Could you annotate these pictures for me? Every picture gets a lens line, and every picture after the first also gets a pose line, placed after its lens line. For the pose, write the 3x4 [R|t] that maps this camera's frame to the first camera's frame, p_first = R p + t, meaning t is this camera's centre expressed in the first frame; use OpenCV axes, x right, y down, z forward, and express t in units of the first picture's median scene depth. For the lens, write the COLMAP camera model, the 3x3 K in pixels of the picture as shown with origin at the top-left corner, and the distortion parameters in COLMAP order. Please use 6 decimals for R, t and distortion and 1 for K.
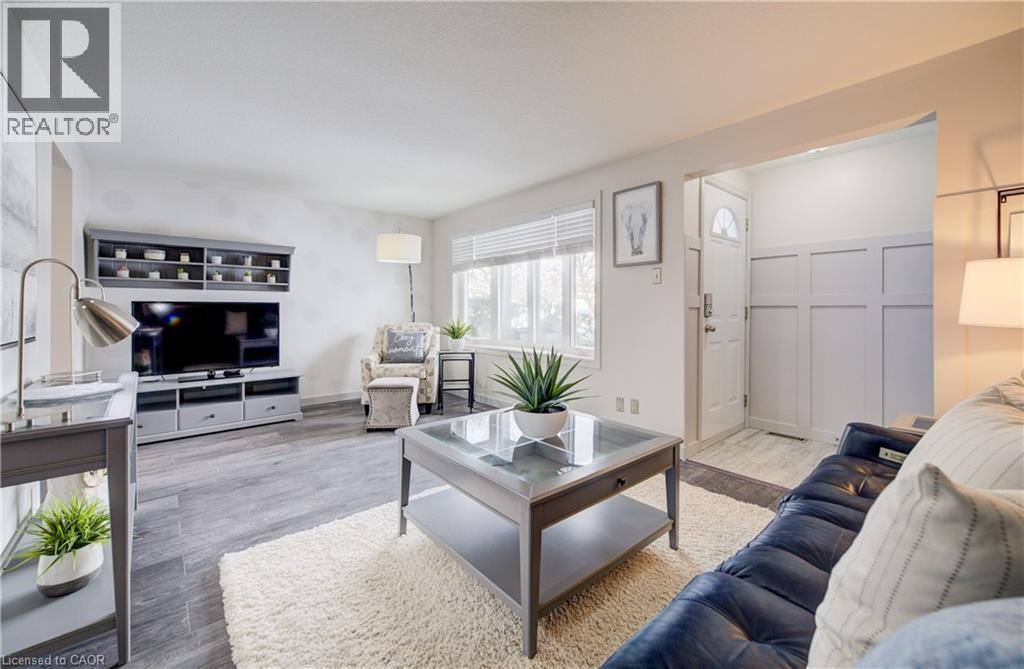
lens RADIAL K [[407.9, 0, 511.0], [0, 407.9, 310.8], [0, 0, 1]] dist [-0.001673, 0.000388]
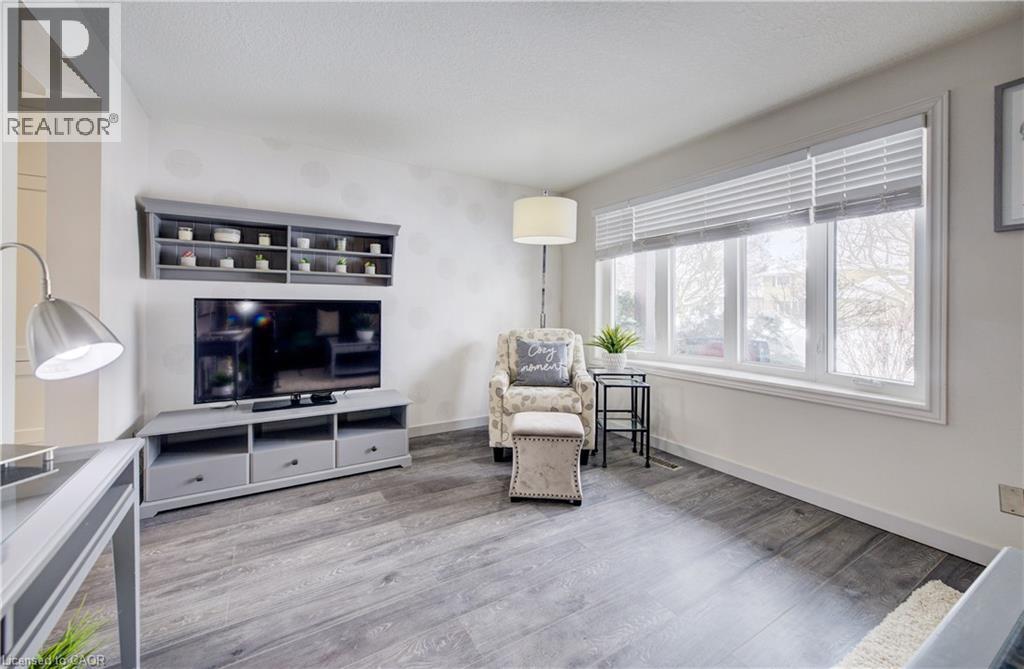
lens RADIAL K [[407.9, 0, 511.7], [0, 407.9, 310.7], [0, 0, 1]] dist [-0.001673, 0.000388]
pose [[0.985390, 0.005449, -0.170229, -0.242350], [-0.005232, 0.999985, 0.001720, -0.005069], [0.170236, -0.000804, 0.985403, 0.364365]]
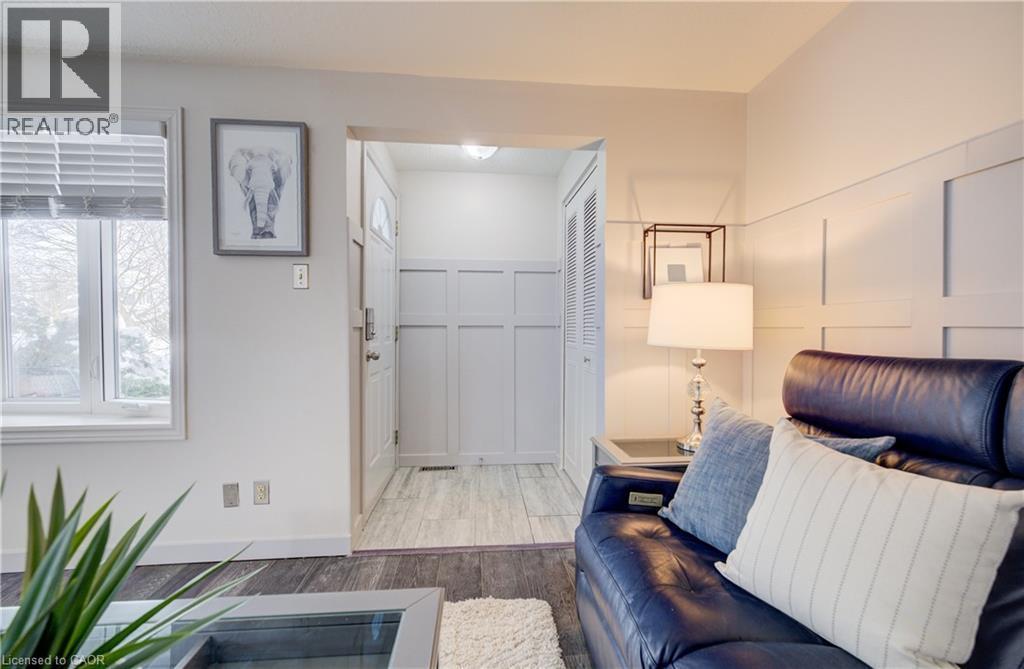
lens RADIAL K [[407.9, 0, 514.3], [0, 407.9, 336.0], [0, 0, 1]] dist [-0.001673, 0.000388]
pose [[0.579609, -0.015069, 0.814756, 0.031540], [0.000977, 0.999841, 0.017797, -0.004556], [-0.814894, -0.009519, 0.579531, 0.319881]]
